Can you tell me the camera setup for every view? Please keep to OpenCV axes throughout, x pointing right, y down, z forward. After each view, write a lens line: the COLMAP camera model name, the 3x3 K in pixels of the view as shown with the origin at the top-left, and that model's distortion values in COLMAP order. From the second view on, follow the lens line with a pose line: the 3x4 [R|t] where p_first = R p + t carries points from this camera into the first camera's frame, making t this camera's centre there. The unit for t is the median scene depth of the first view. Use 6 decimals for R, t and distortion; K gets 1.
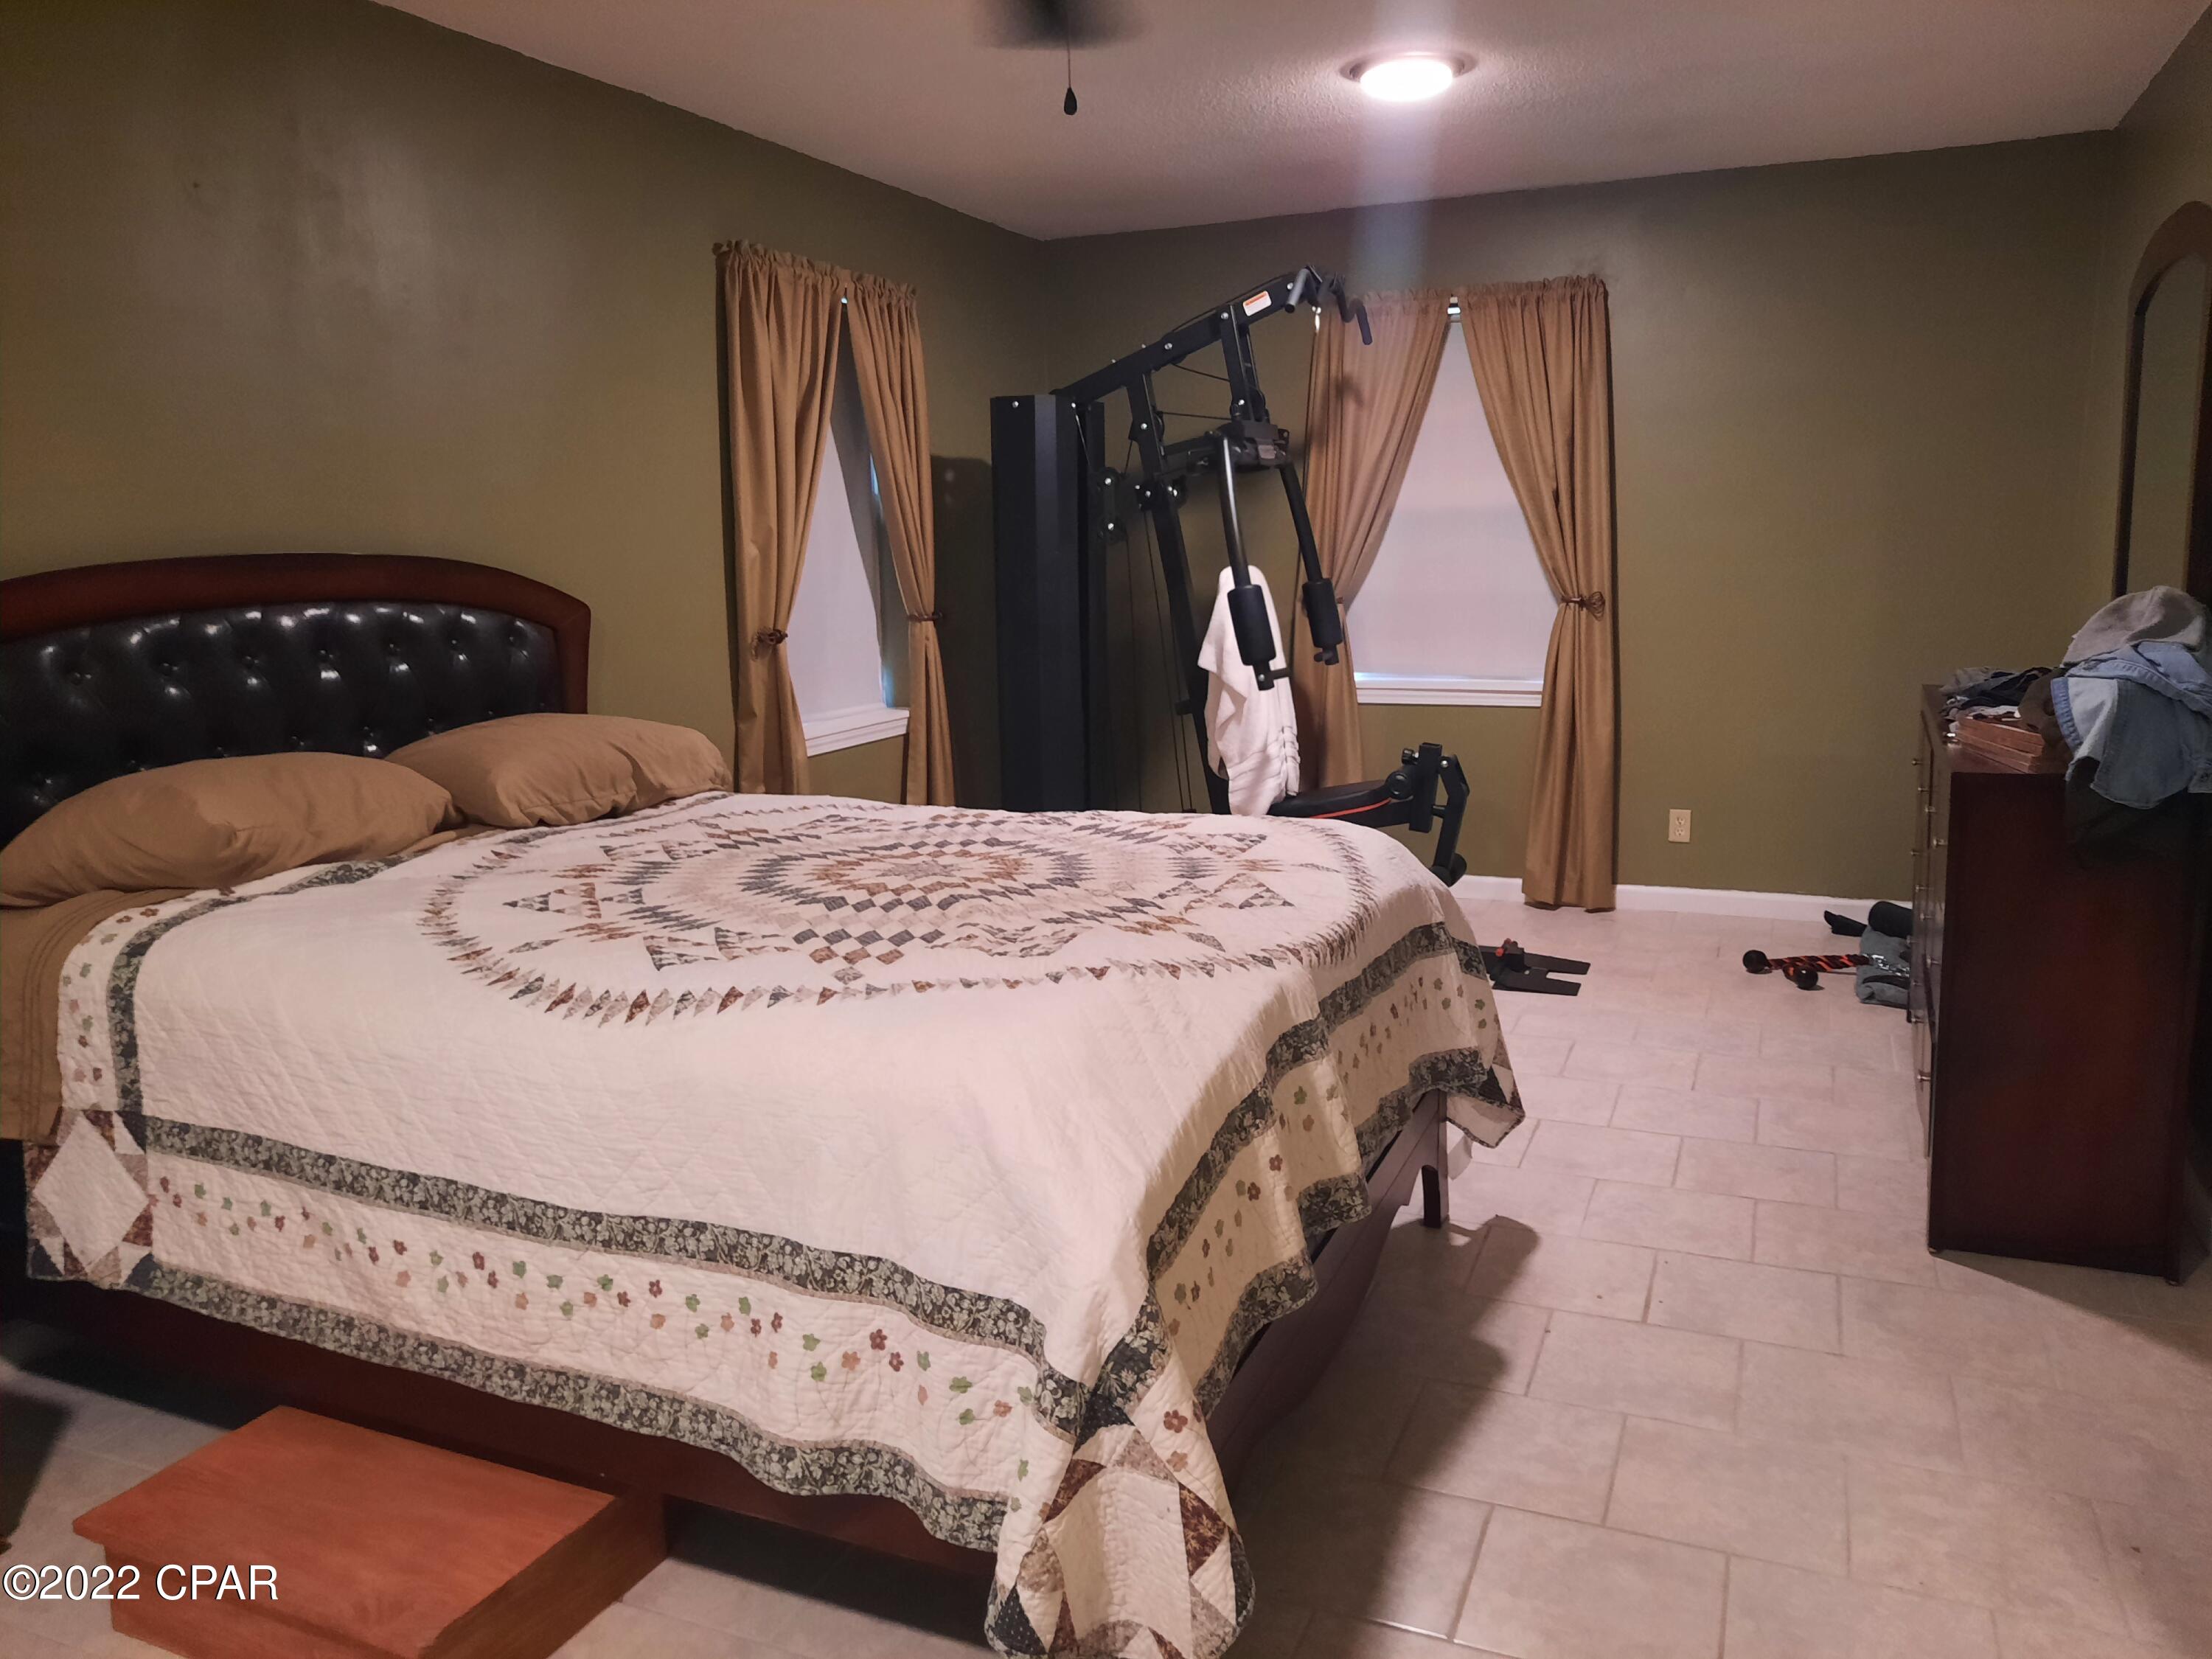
lens RADIAL K [[1588.9, 0, 1108.2], [0, 1588.9, 812.8], [0, 0, 1]] dist [0.061763, -0.059939]
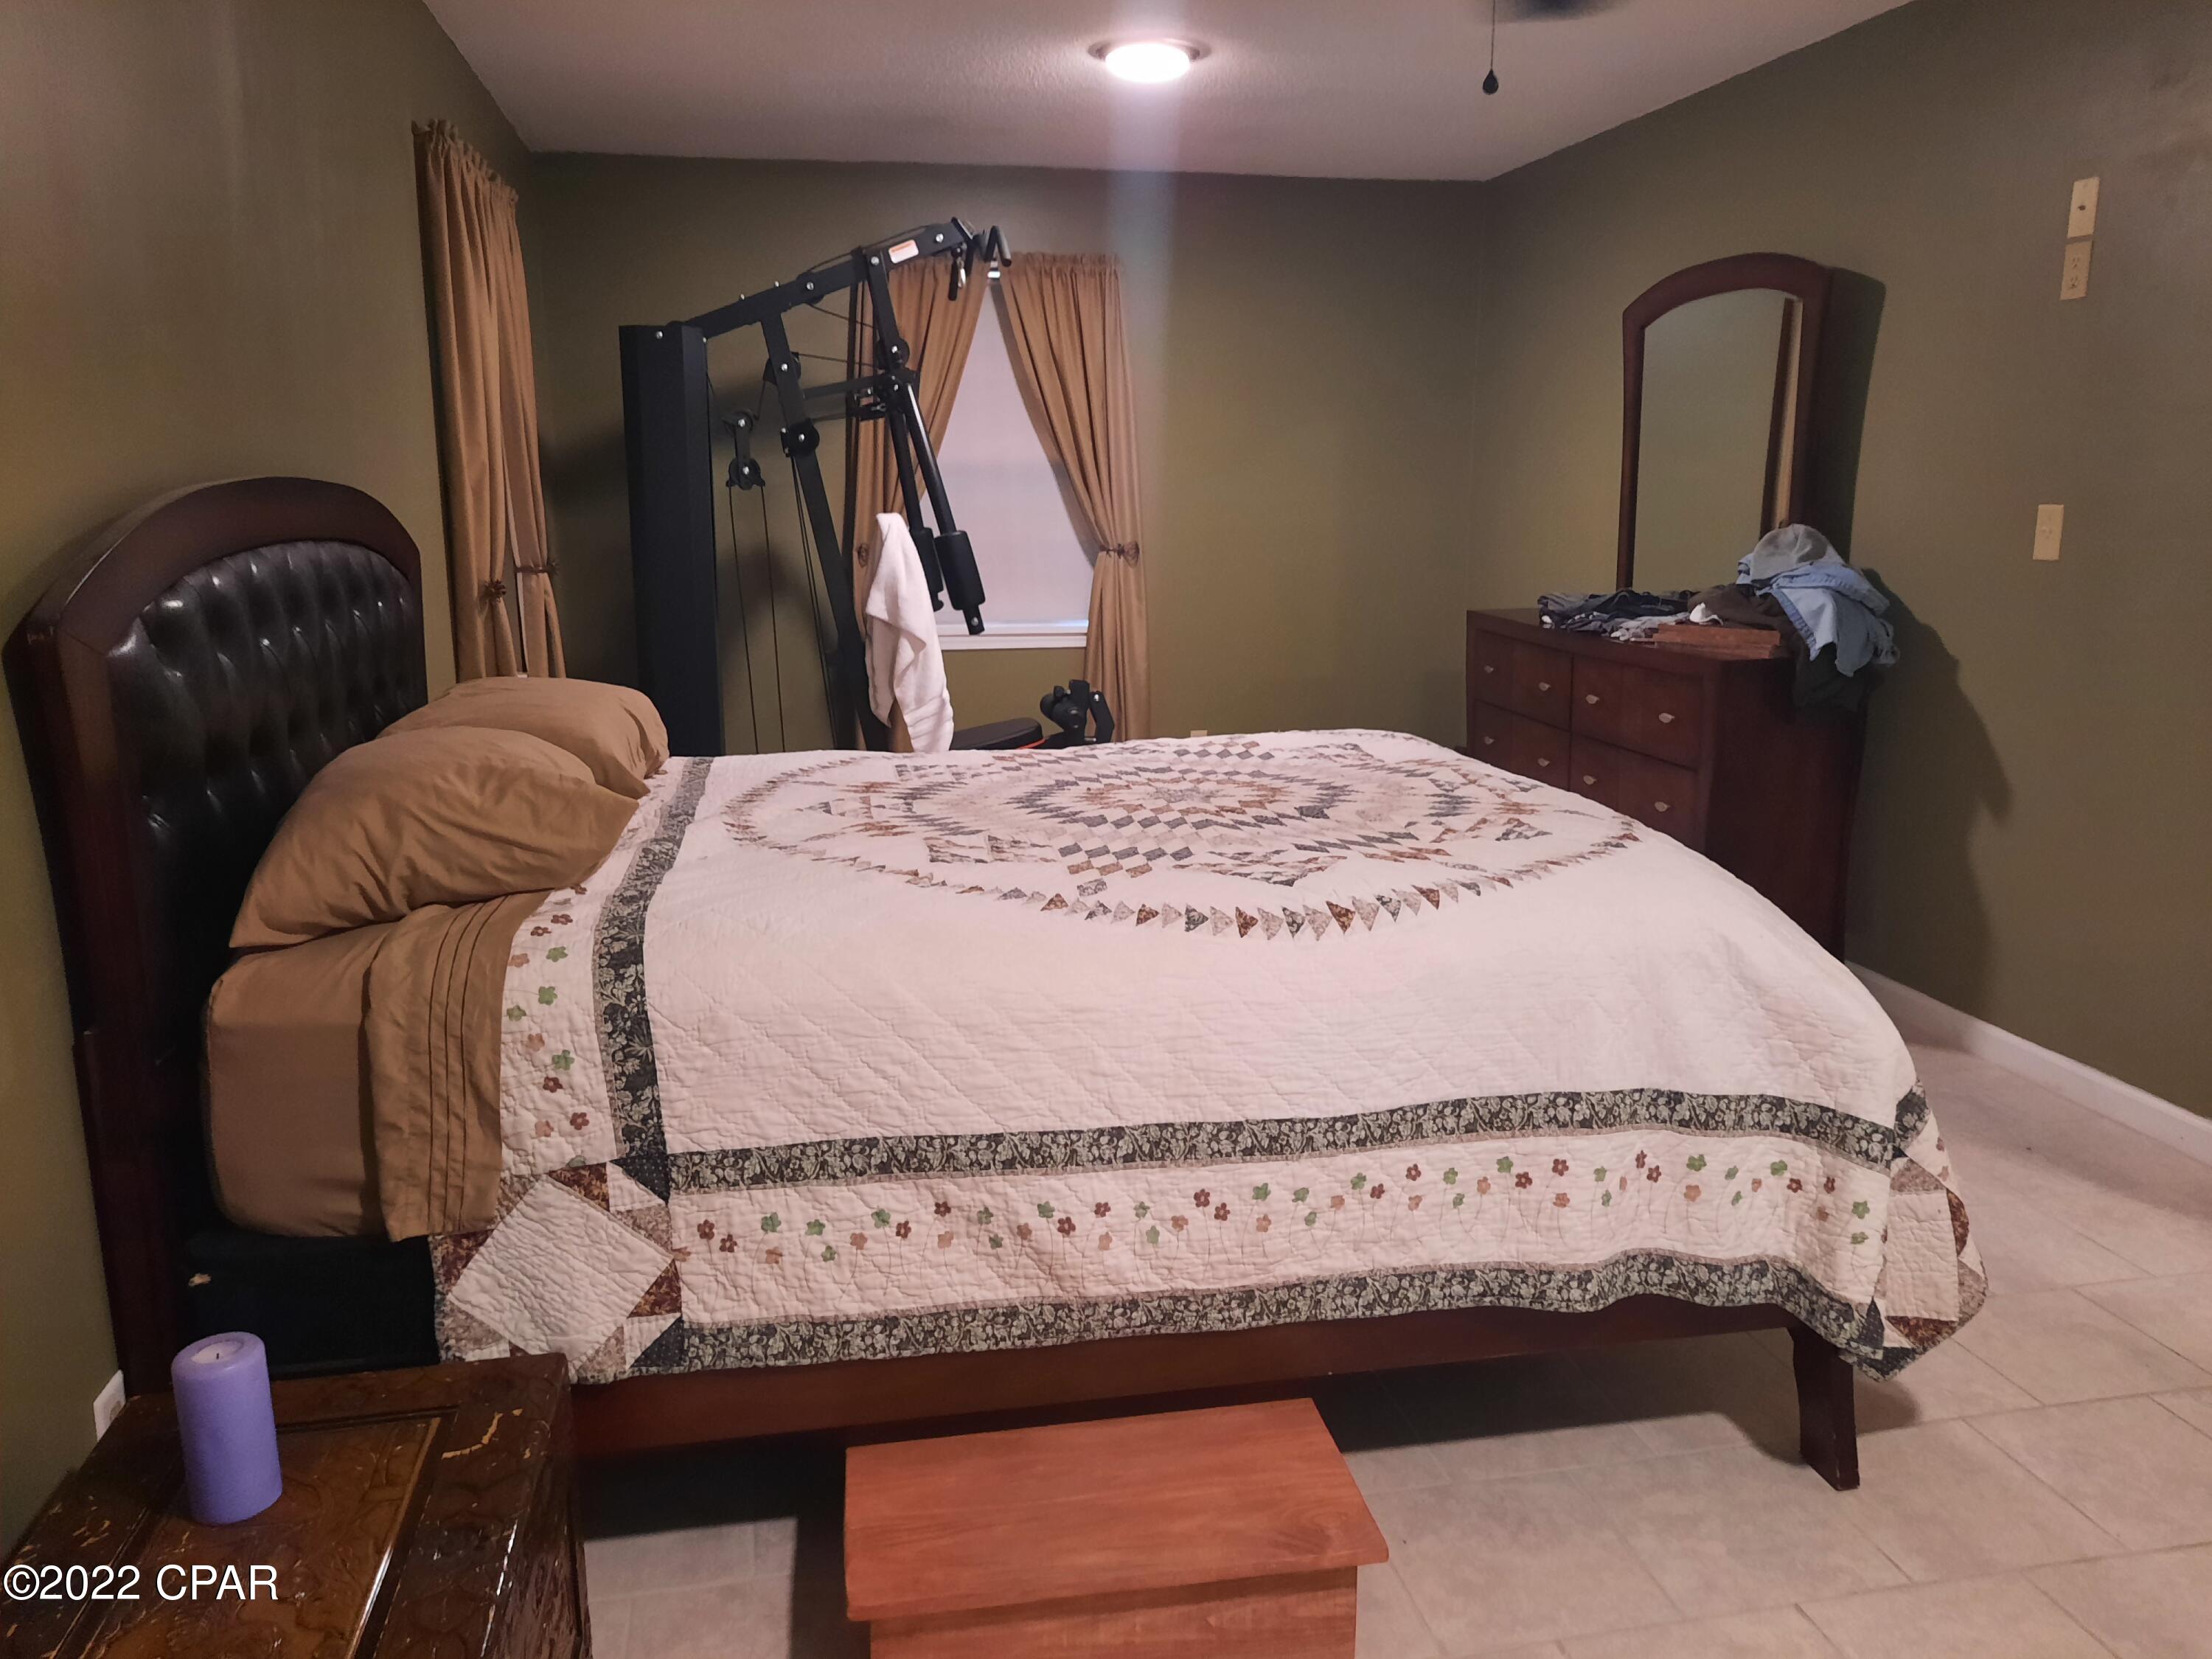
lens RADIAL K [[1588.9, 0, 1108.2], [0, 1588.9, 812.8], [0, 0, 1]] dist [0.061763, -0.059939]
pose [[0.828099, -0.096463, 0.552220, -0.932663], [0.084652, 0.995305, 0.046920, -0.005690], [-0.554154, 0.007892, 0.832377, 0.214758]]
